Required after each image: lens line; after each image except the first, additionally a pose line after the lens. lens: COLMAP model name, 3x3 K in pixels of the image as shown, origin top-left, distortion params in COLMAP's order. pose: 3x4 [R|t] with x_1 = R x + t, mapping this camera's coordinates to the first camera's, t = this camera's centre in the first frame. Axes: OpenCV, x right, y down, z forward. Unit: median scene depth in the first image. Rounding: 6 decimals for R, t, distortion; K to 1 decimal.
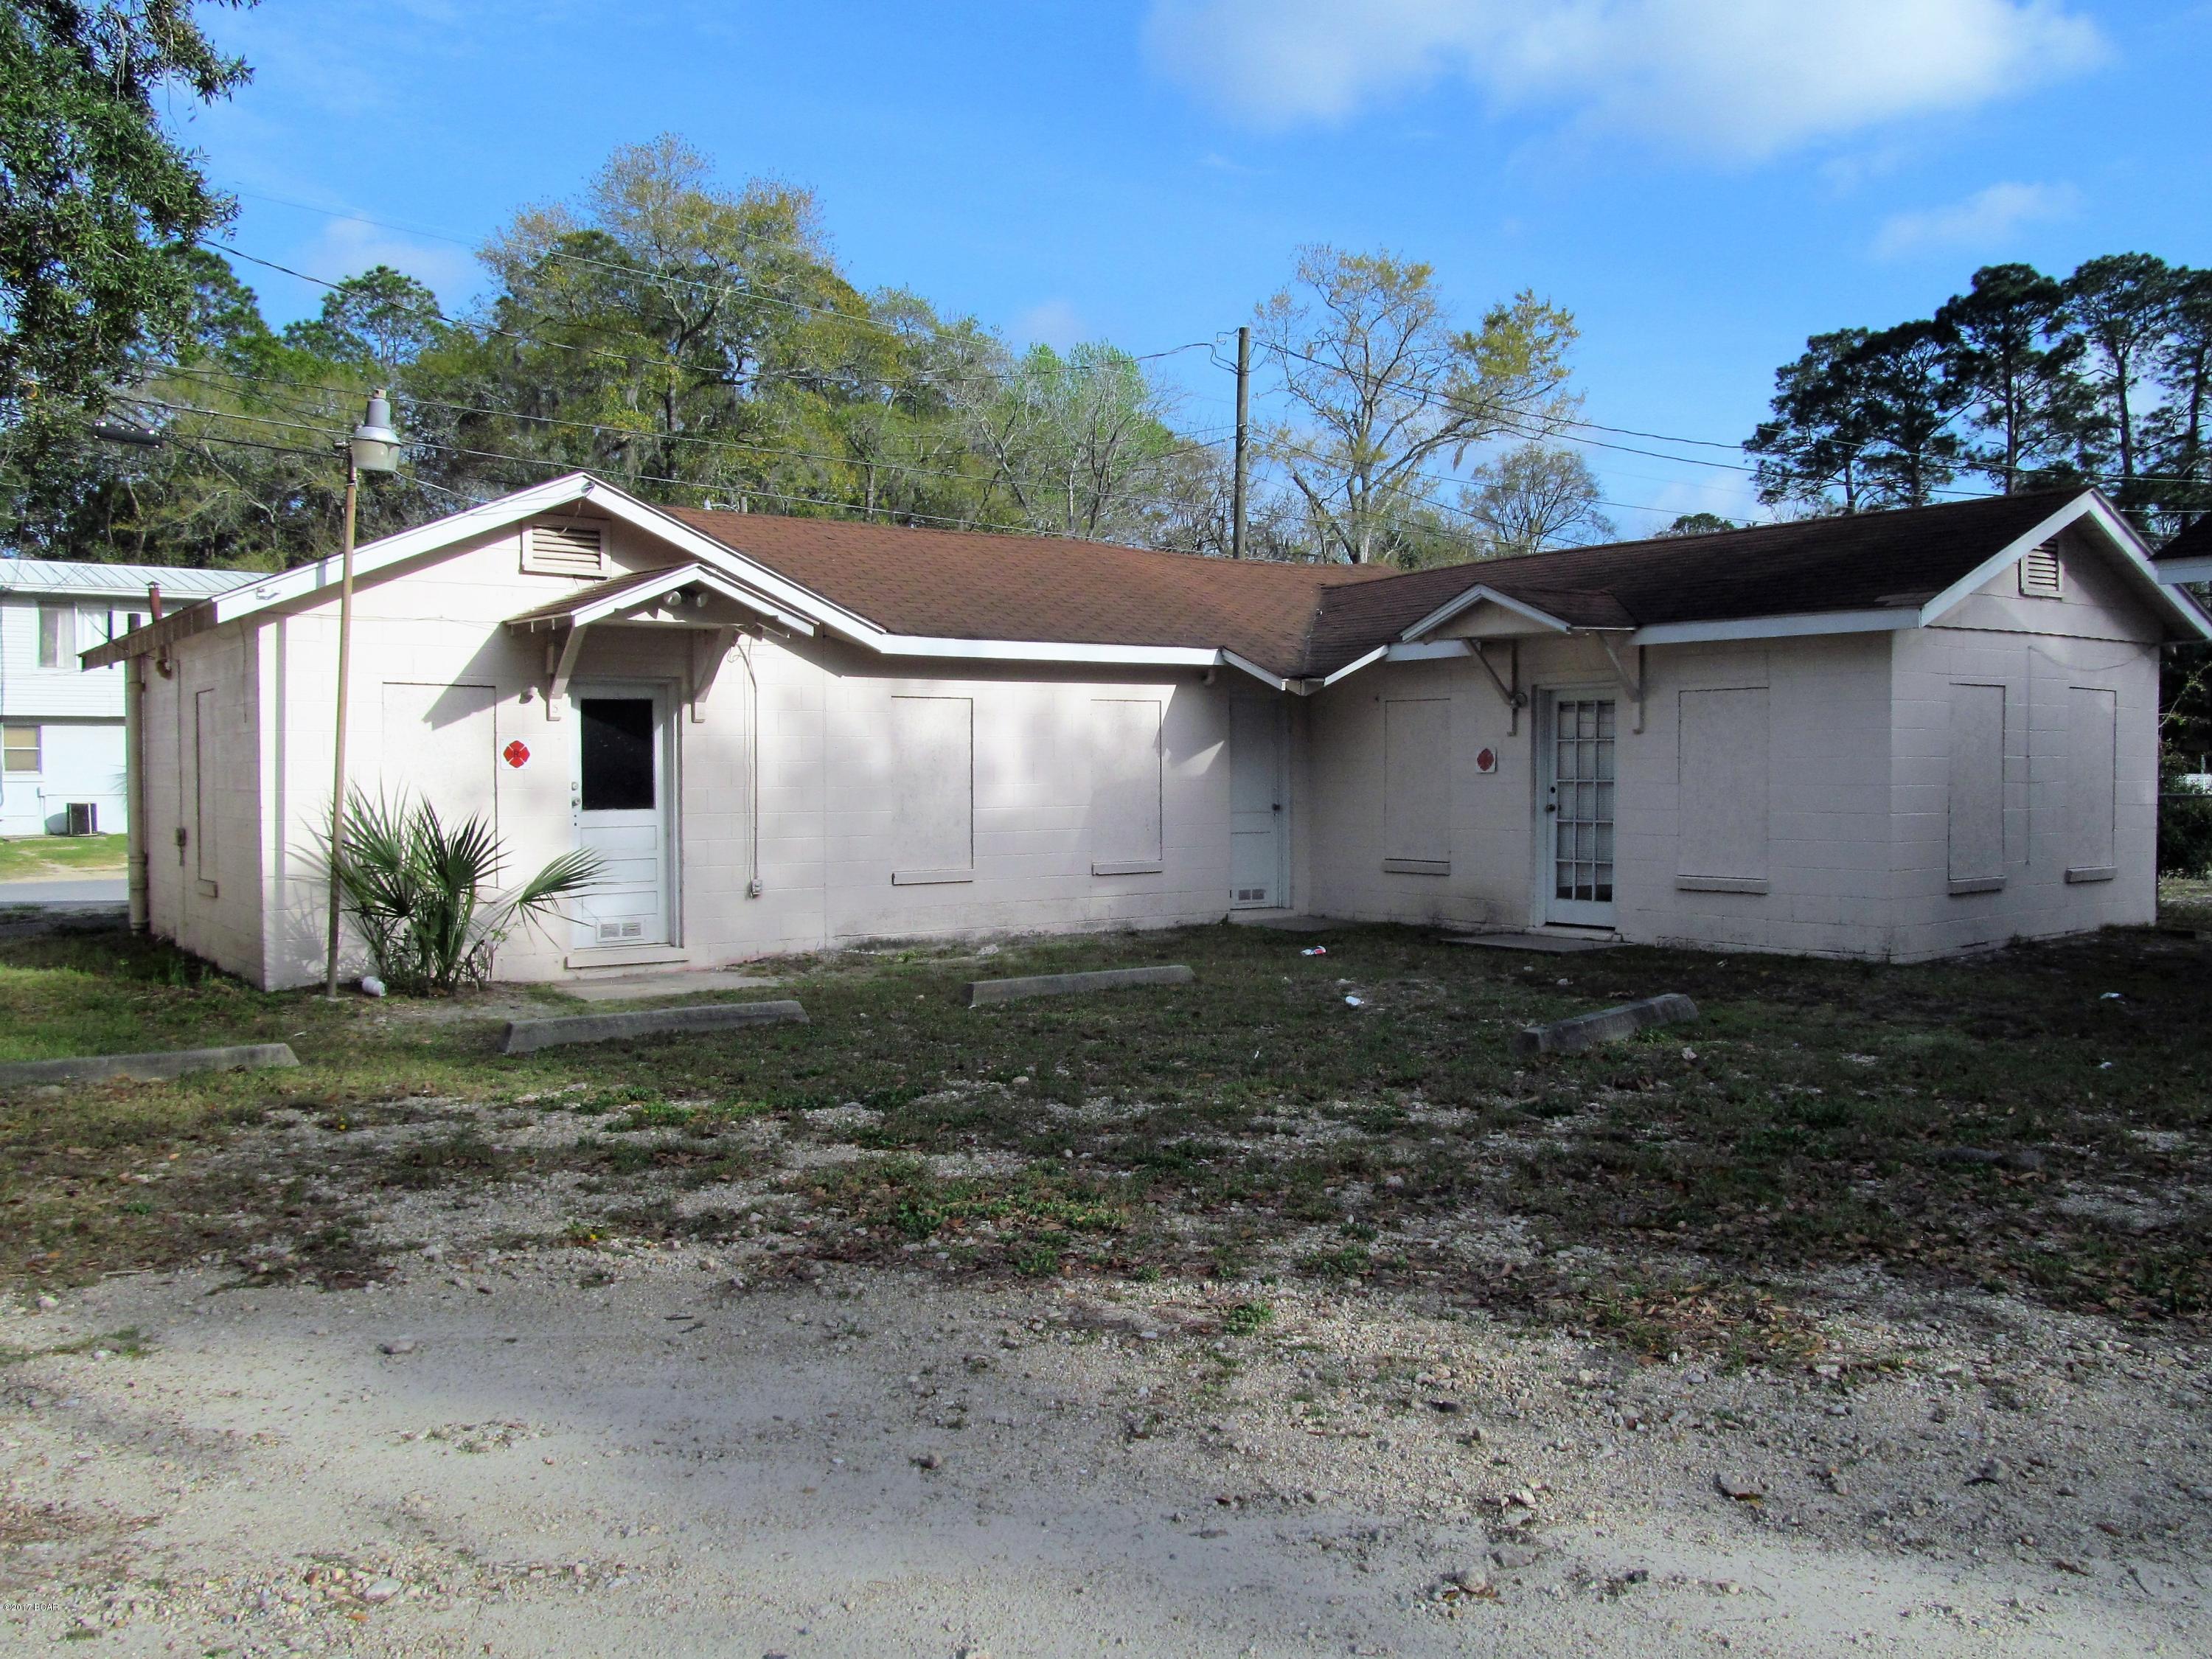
lens RADIAL K [[1853.7, 0, 1103.6], [0, 1853.7, 826.5], [0, 0, 1]] dist [-0.045834, 0.018423]
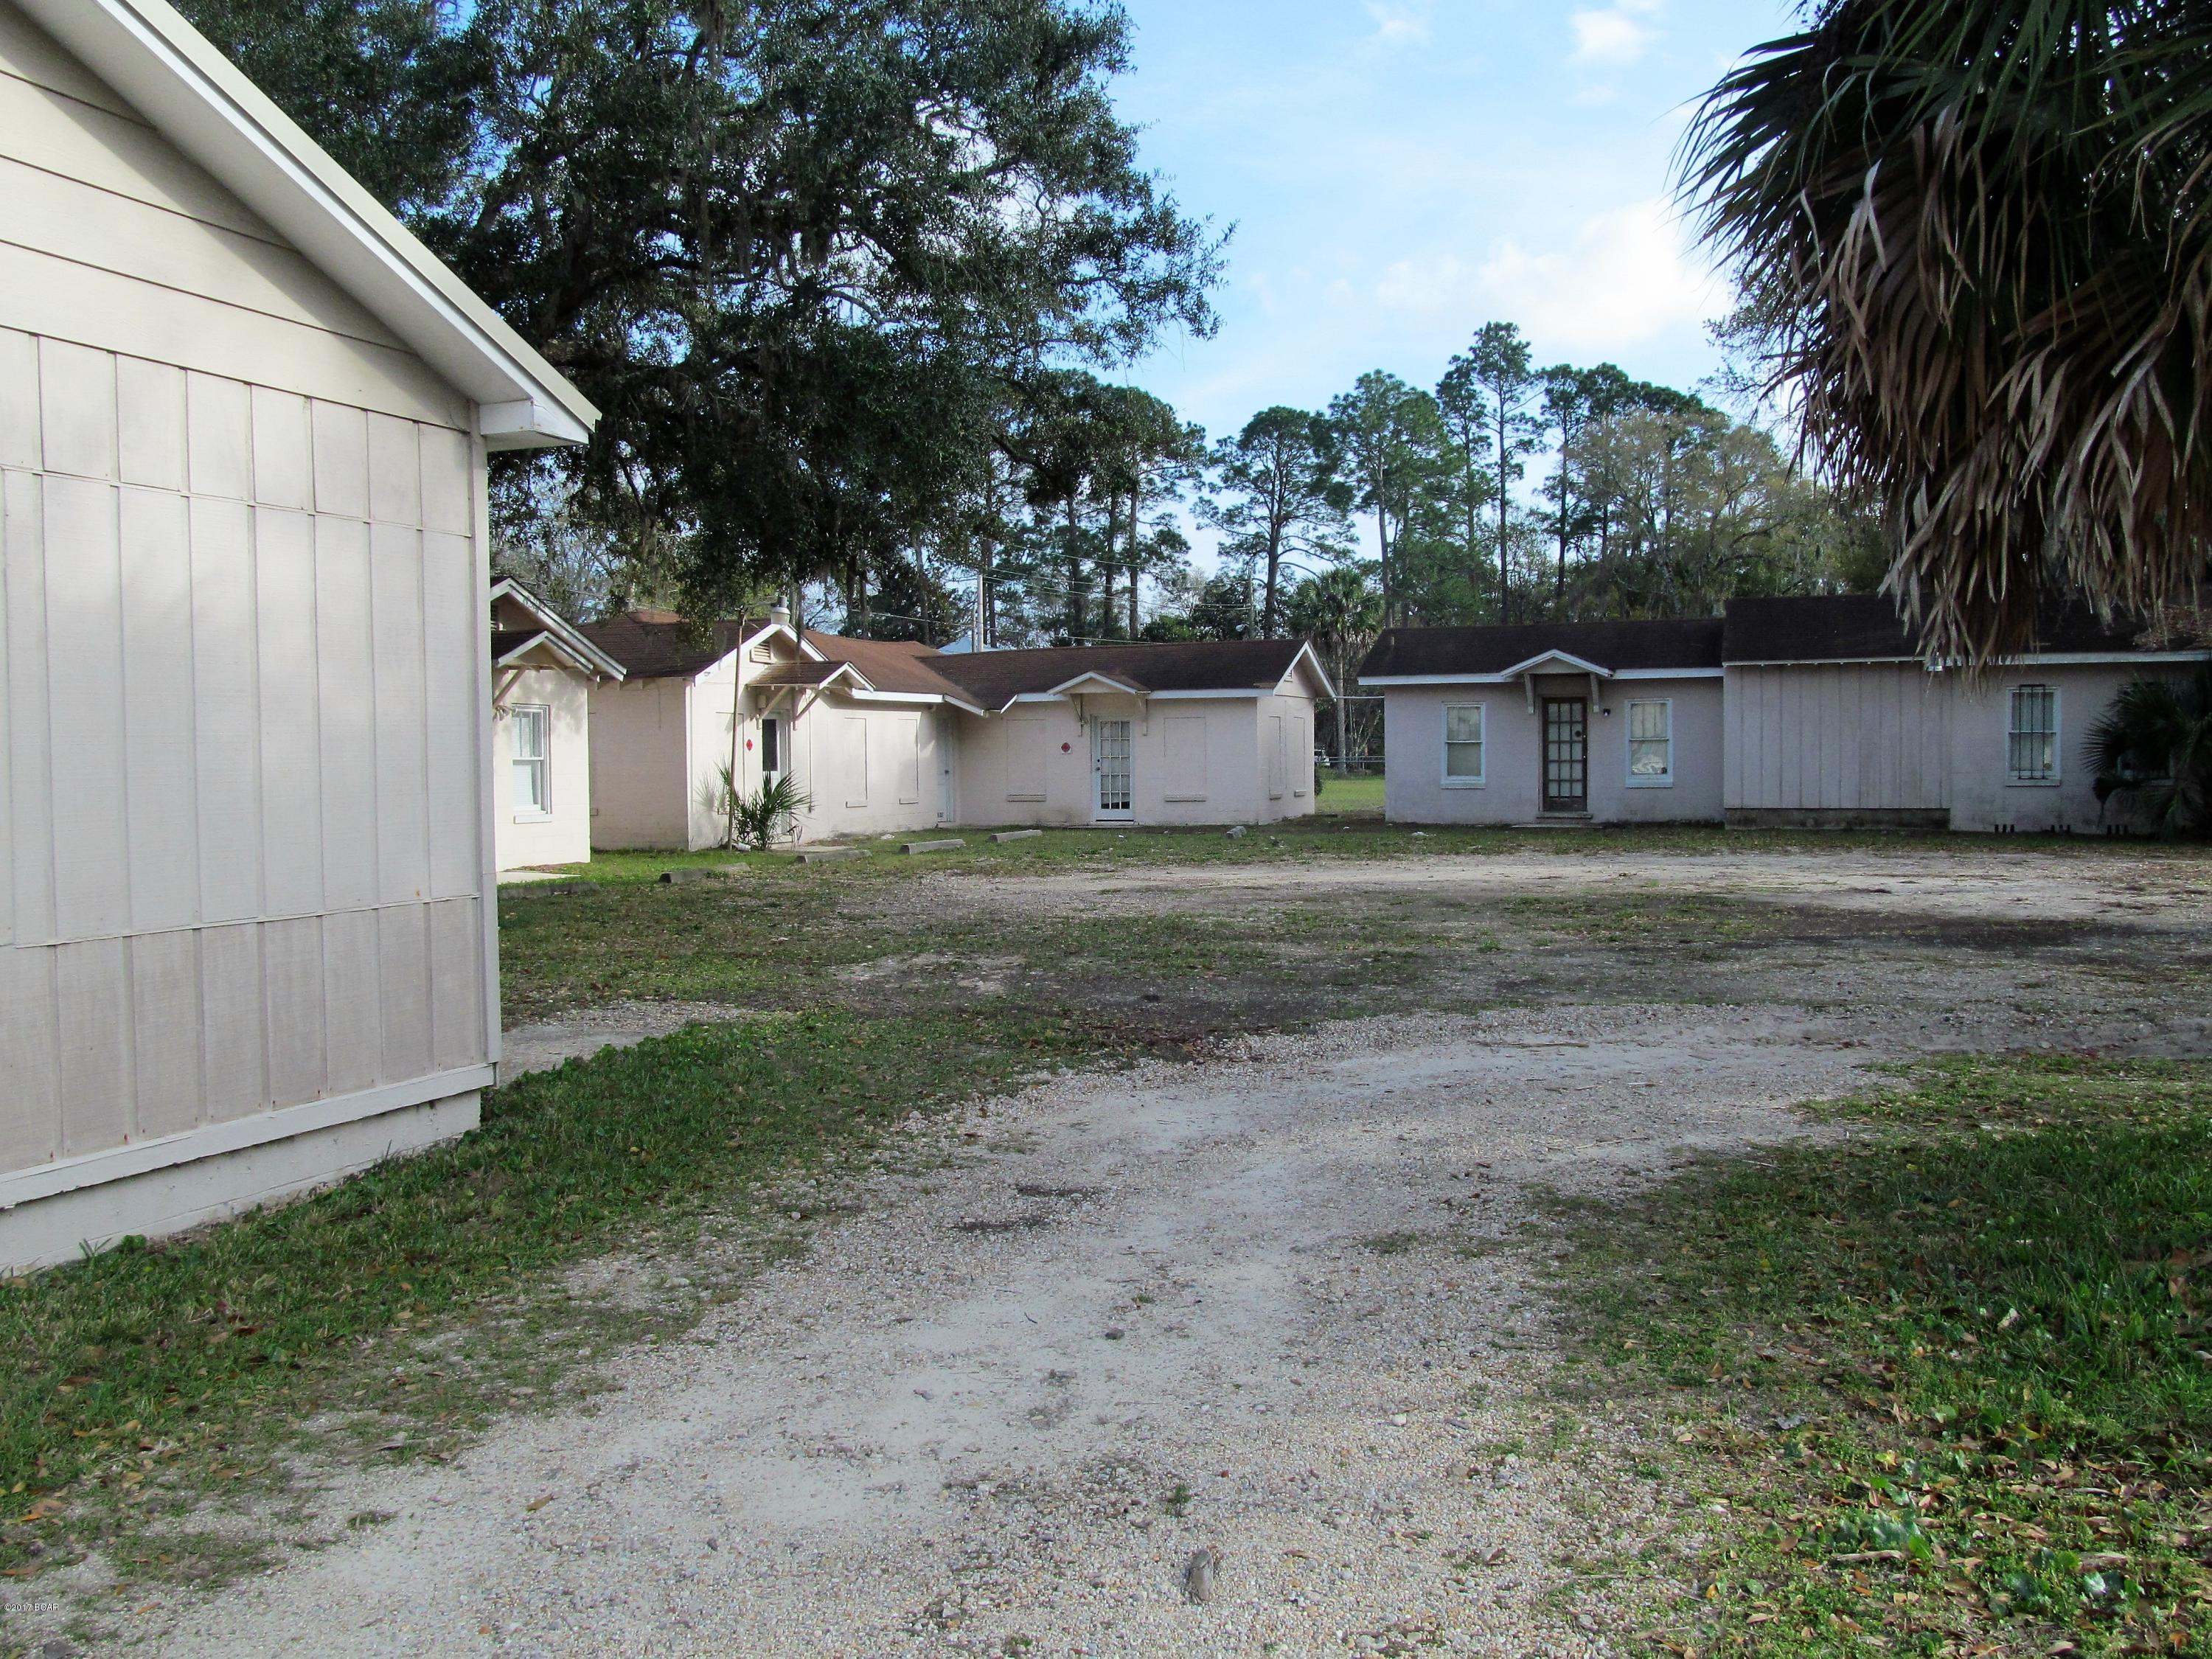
lens RADIAL K [[1853.7, 0, 1116.4], [0, 1853.7, 825.7], [0, 0, 1]] dist [-0.045834, 0.018423]
pose [[0.838308, -0.024602, 0.544642, -0.144854], [0.023830, 0.999680, 0.008478, 0.006057], [-0.544676, 0.005872, 0.838626, -0.135083]]
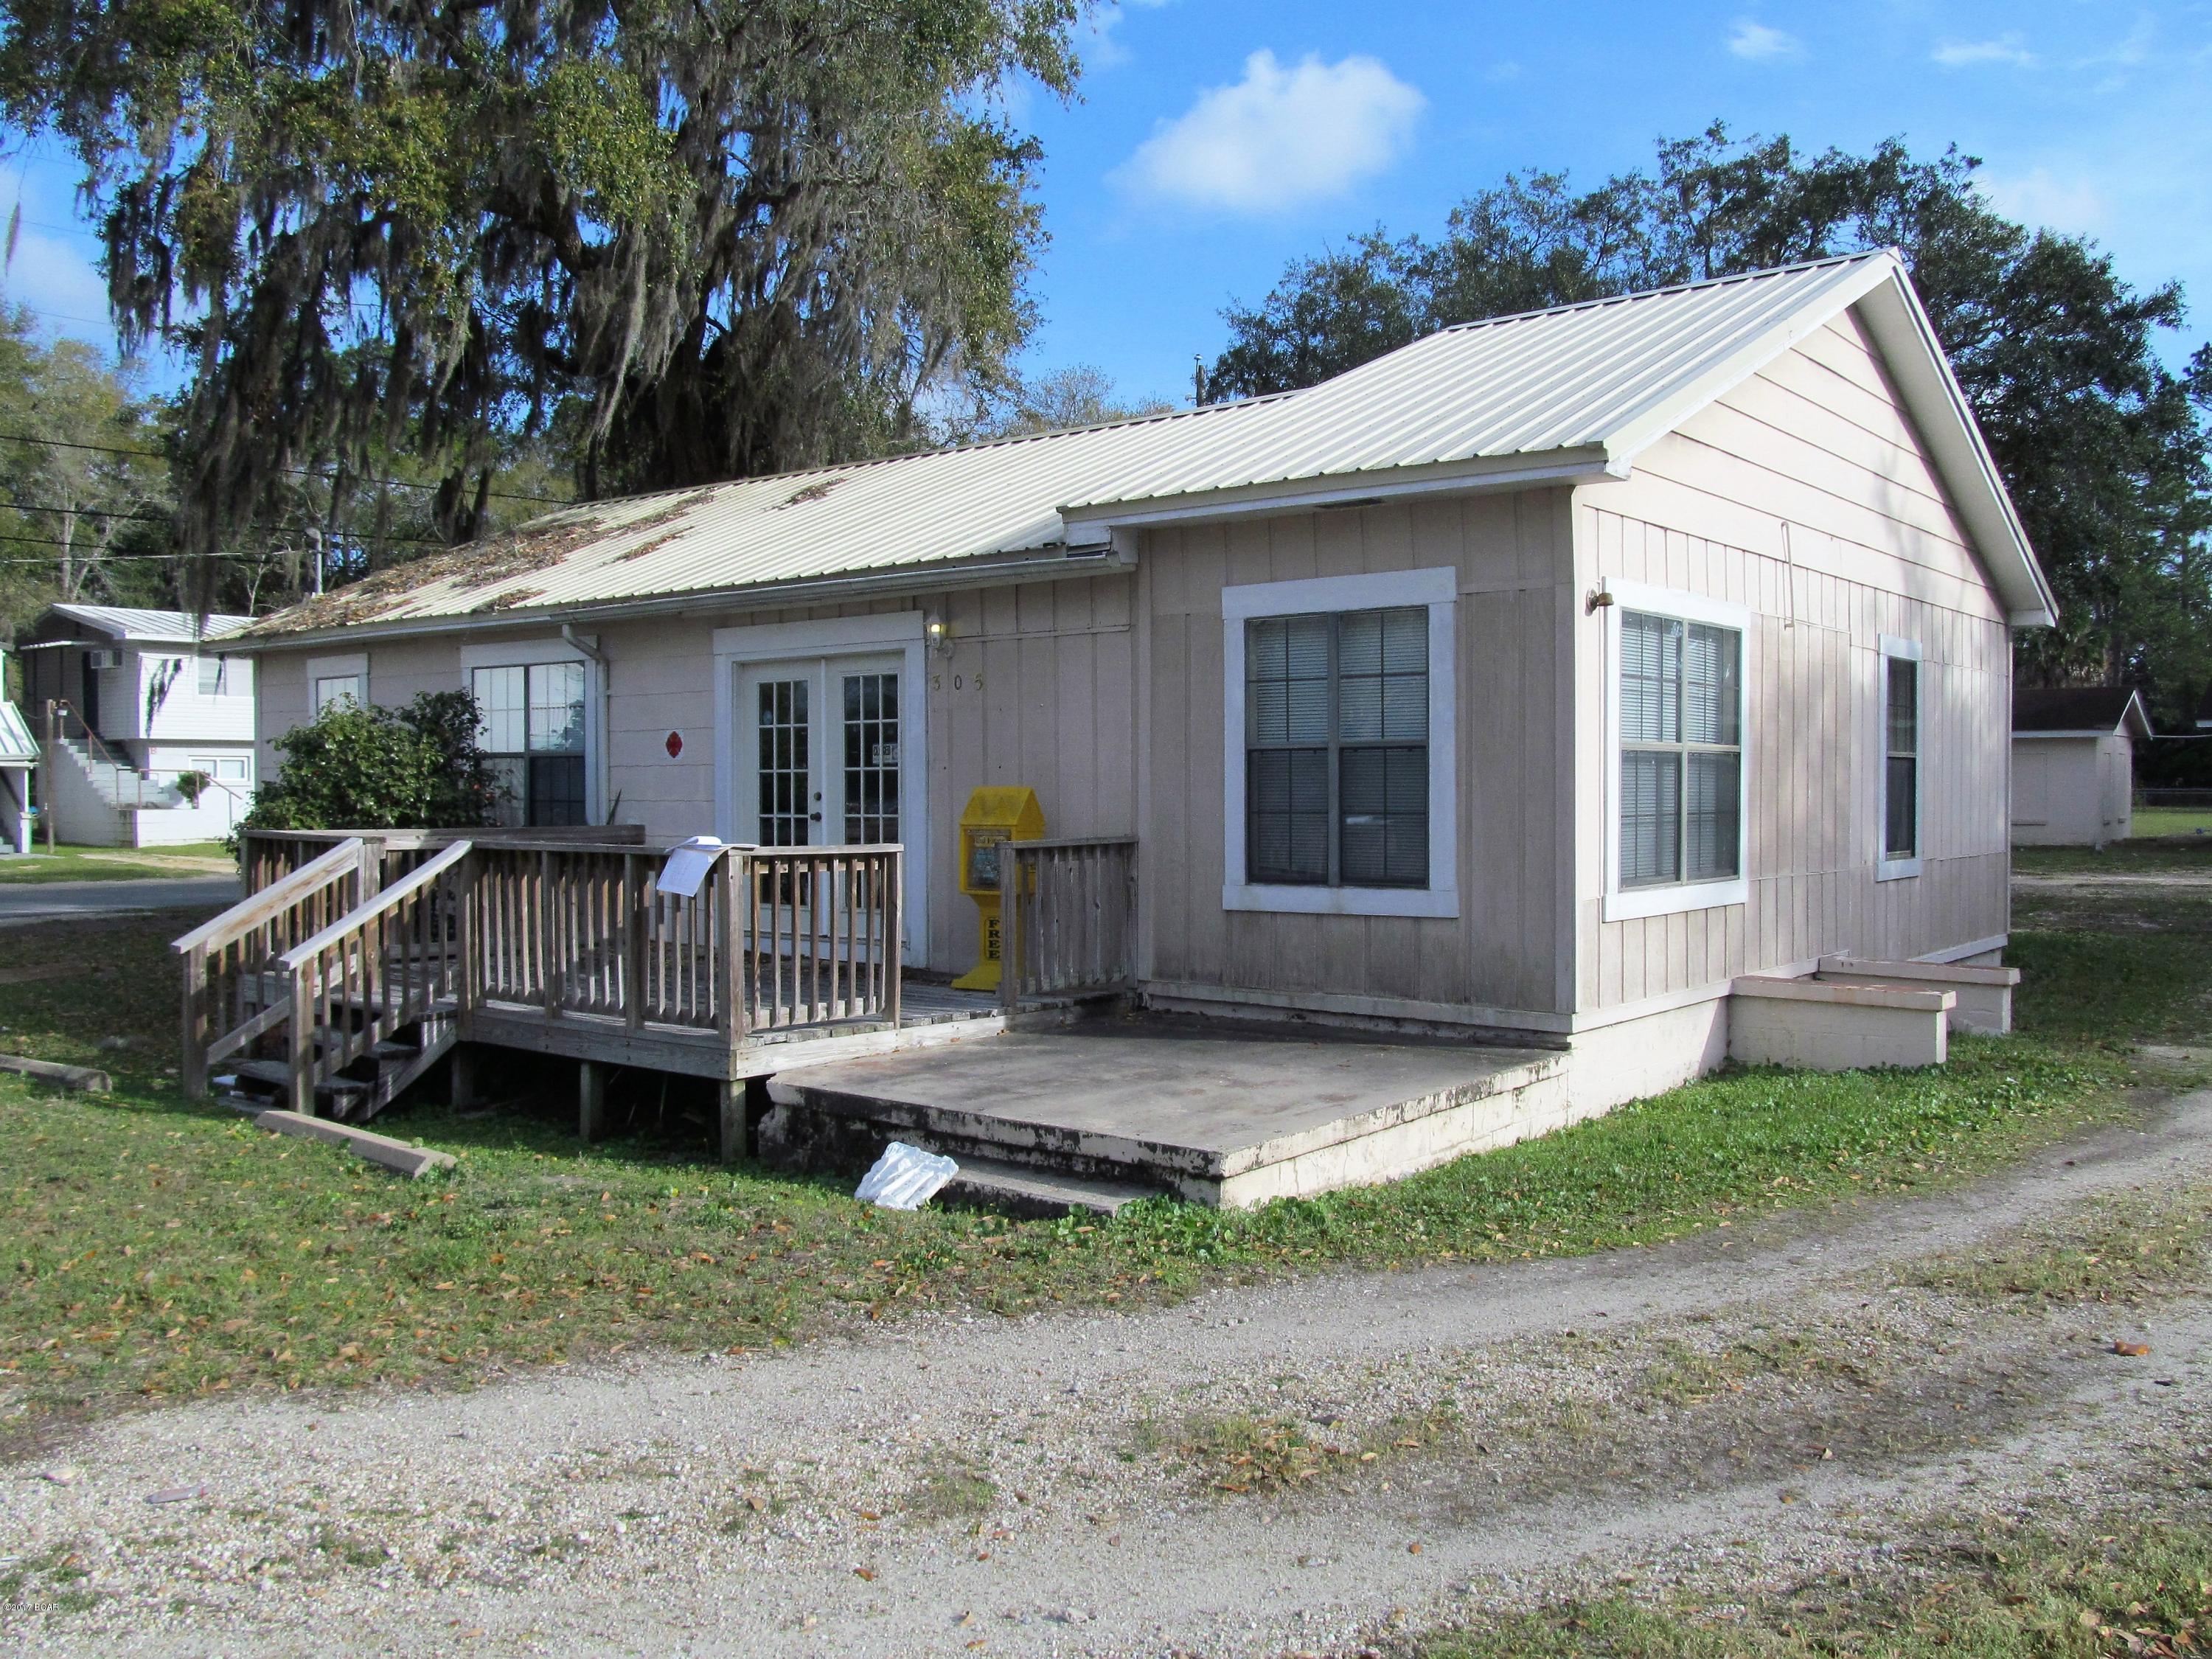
lens RADIAL K [[1853.7, 0, 1110.4], [0, 1853.7, 827.2], [0, 0, 1]] dist [-0.045834, 0.018423]
pose [[0.965791, 0.001816, 0.259315, -0.240766], [0.000024, 0.999975, -0.007092, 0.008101], [-0.259322, 0.006855, 0.965767, -0.187735]]
